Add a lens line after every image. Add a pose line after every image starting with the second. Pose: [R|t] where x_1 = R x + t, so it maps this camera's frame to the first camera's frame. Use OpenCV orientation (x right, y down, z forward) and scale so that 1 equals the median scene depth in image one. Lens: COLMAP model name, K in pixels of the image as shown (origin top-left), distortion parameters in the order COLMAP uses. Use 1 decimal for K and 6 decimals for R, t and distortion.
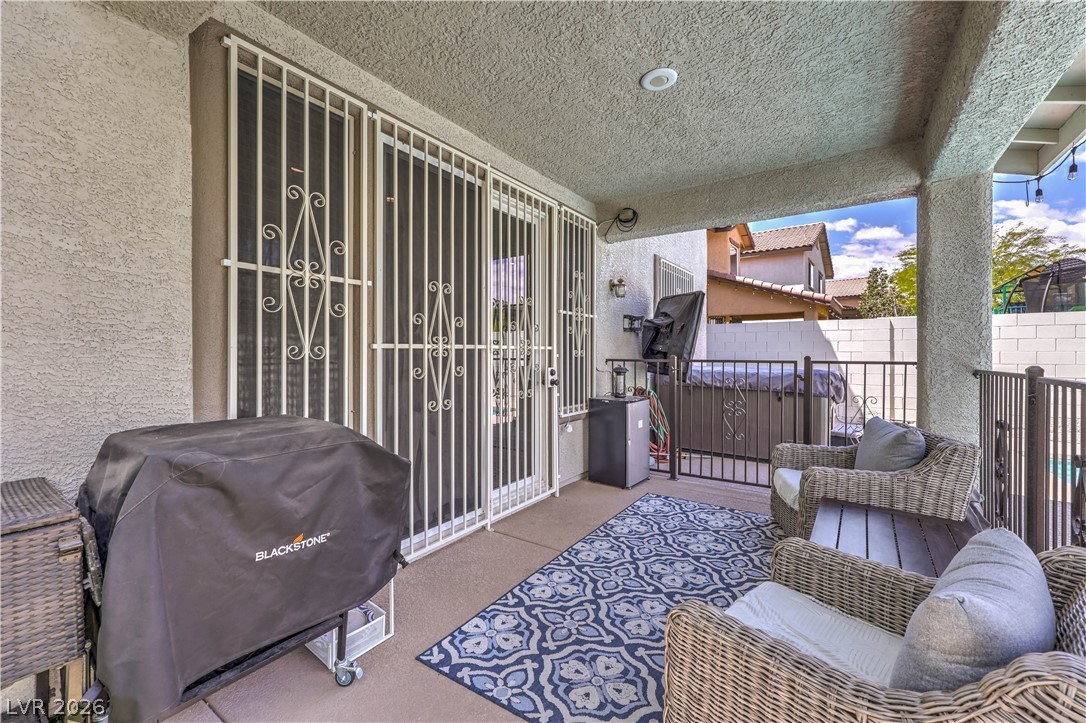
lens RADIAL K [[441.3, 0, 543.5], [0, 441.3, 355.1], [0, 0, 1]] dist [0.000227, 0.000496]
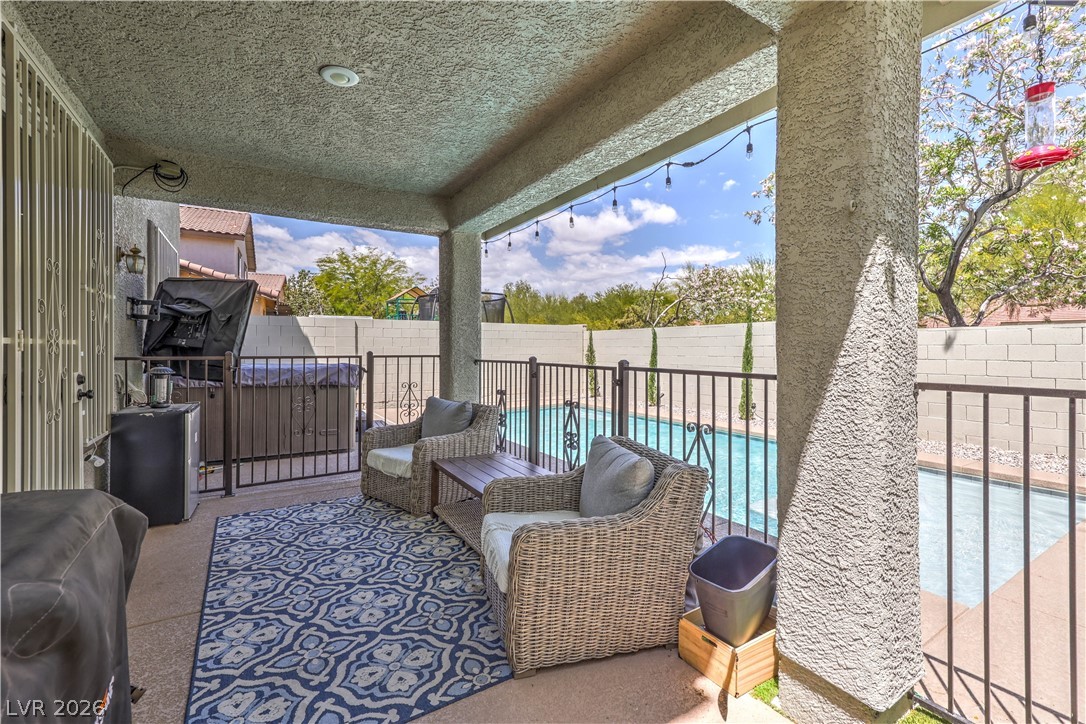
lens RADIAL K [[464.4, 0, 520.4], [0, 464.4, 348.0], [0, 0, 1]] dist [-0.002557, -0.000121]
pose [[0.431759, -0.001935, 0.901987, -0.395320], [0.003914, 0.999992, 0.000272, -0.006241], [-0.901980, 0.003413, 0.431764, 0.138347]]
